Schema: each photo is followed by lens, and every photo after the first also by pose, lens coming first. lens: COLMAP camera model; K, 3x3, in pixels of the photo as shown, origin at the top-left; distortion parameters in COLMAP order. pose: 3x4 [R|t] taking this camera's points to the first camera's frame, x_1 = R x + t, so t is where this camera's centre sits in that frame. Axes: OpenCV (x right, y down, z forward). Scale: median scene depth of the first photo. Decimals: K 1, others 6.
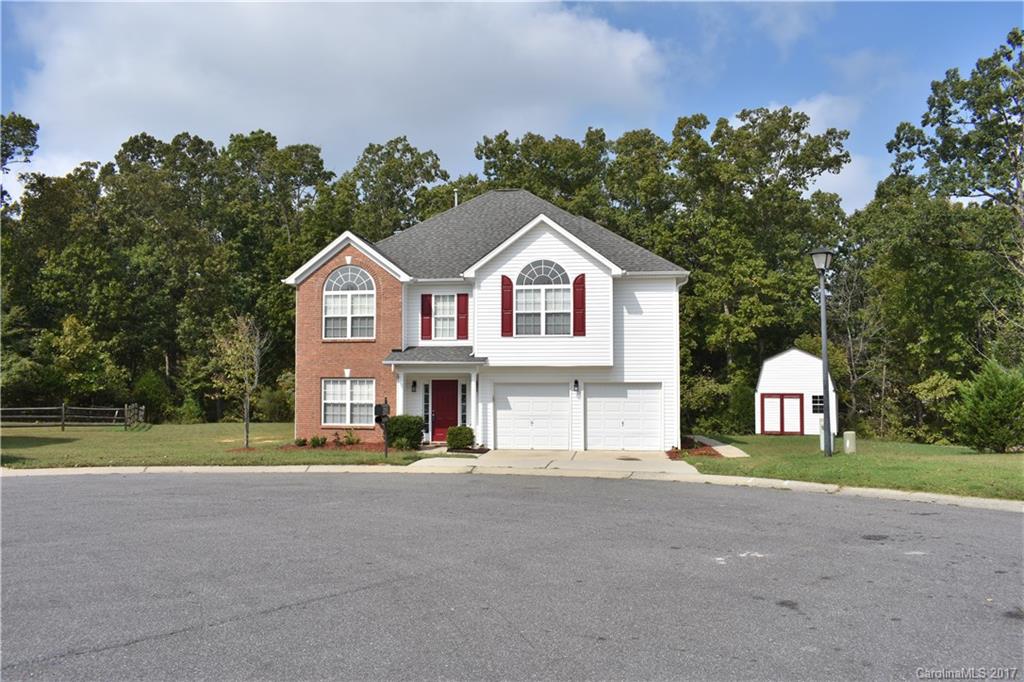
lens RADIAL K [[785.1, 0, 512.0], [0, 785.1, 341.0], [0, 0, 1]] dist [-0.059606, 0.005341]
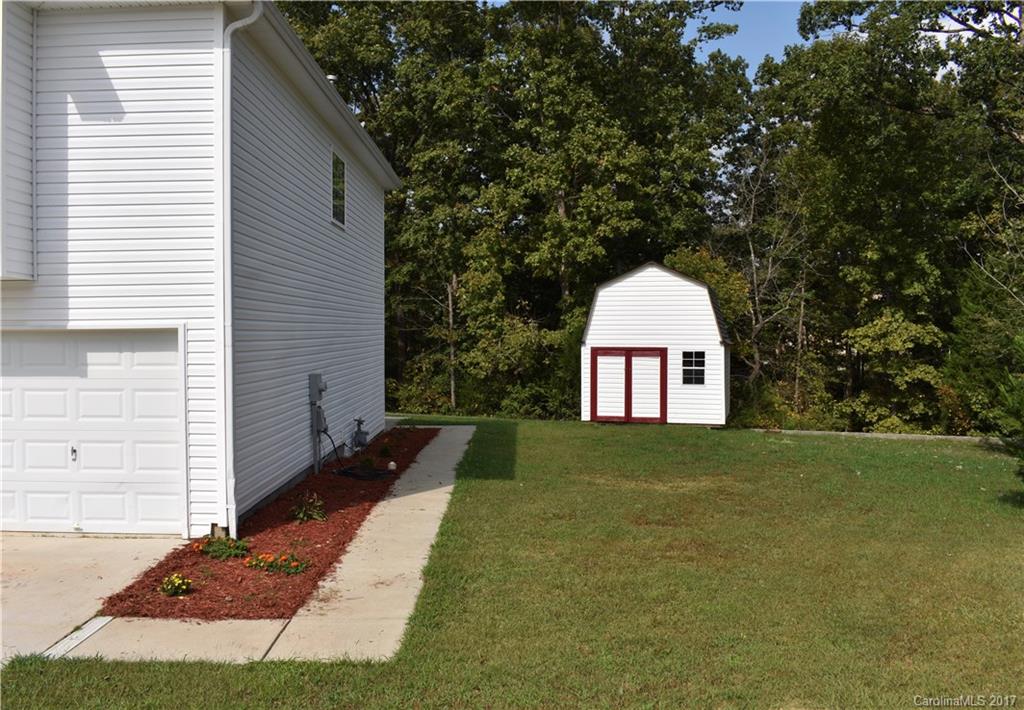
lens RADIAL K [[813.2, 0, 512.0], [0, 813.2, 355.0], [0, 0, 1]] dist [-0.046333, 0.001252]
pose [[0.992892, -0.007114, 0.118806, 0.168879], [-0.003332, 0.996160, 0.087489, 0.019684], [-0.118972, -0.087263, 0.989056, 0.382376]]
